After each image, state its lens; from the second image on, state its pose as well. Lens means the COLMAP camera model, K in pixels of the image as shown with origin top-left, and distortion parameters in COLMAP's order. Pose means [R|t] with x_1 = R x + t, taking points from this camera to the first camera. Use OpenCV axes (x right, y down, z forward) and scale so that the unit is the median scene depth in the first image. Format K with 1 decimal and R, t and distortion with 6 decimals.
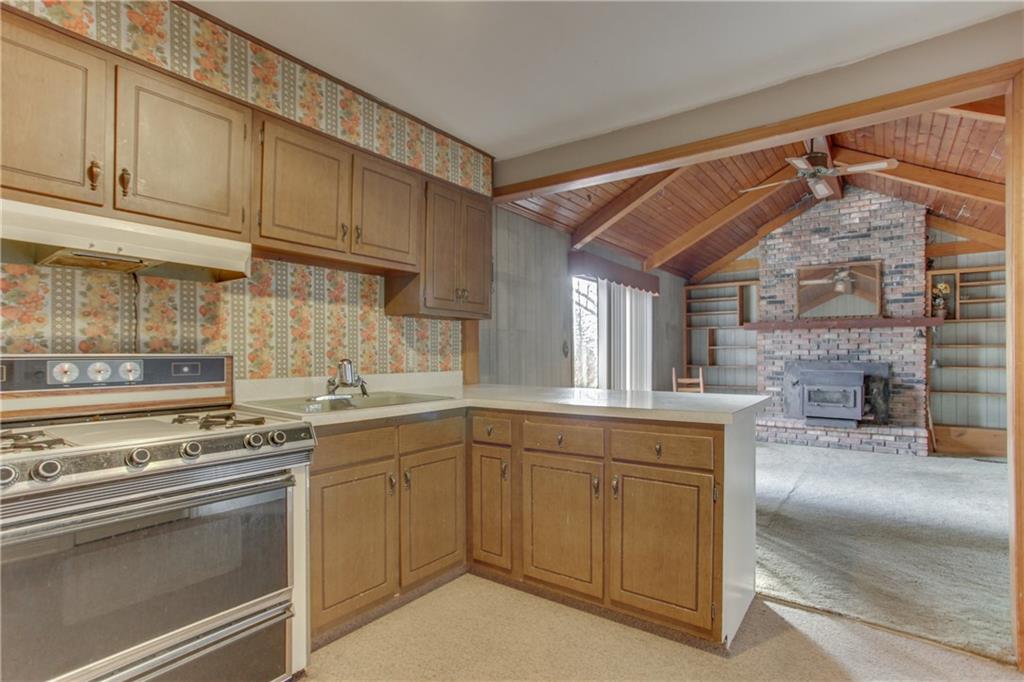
lens RADIAL K [[526.2, 0, 486.9], [0, 526.2, 369.4], [0, 0, 1]] dist [-0.038480, 0.018004]
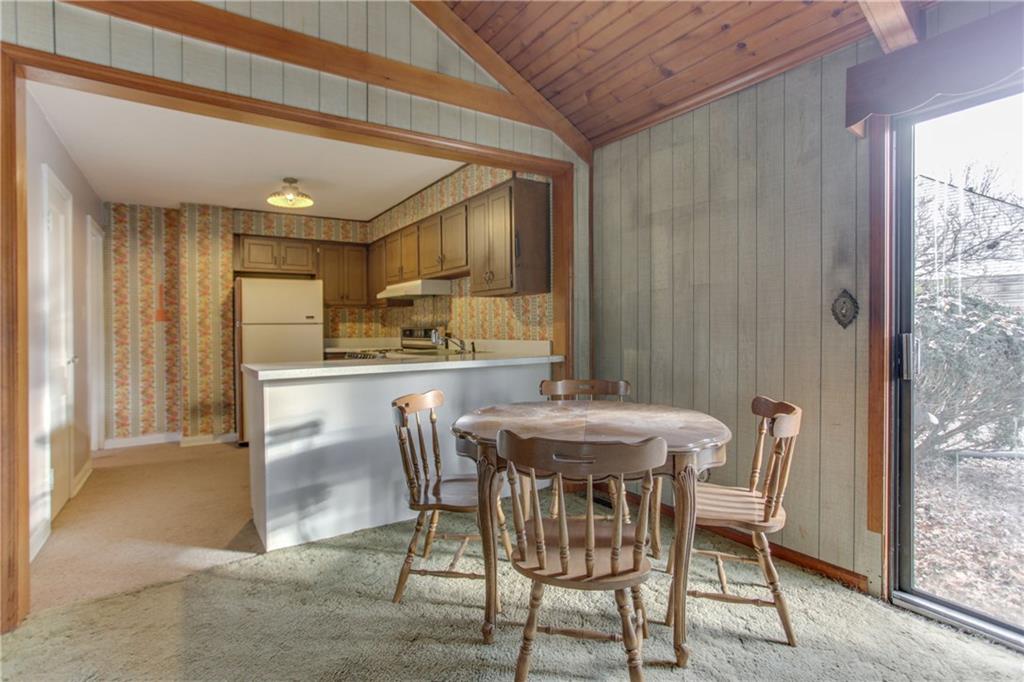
lens RADIAL K [[526.2, 0, 512.3], [0, 526.2, 333.8], [0, 0, 1]] dist [-0.038480, 0.018004]
pose [[-0.353457, 0.021226, -0.935210, 1.393835], [-0.009640, 0.999607, 0.026331, -0.056333], [0.935401, 0.018322, -0.353113, 1.922764]]
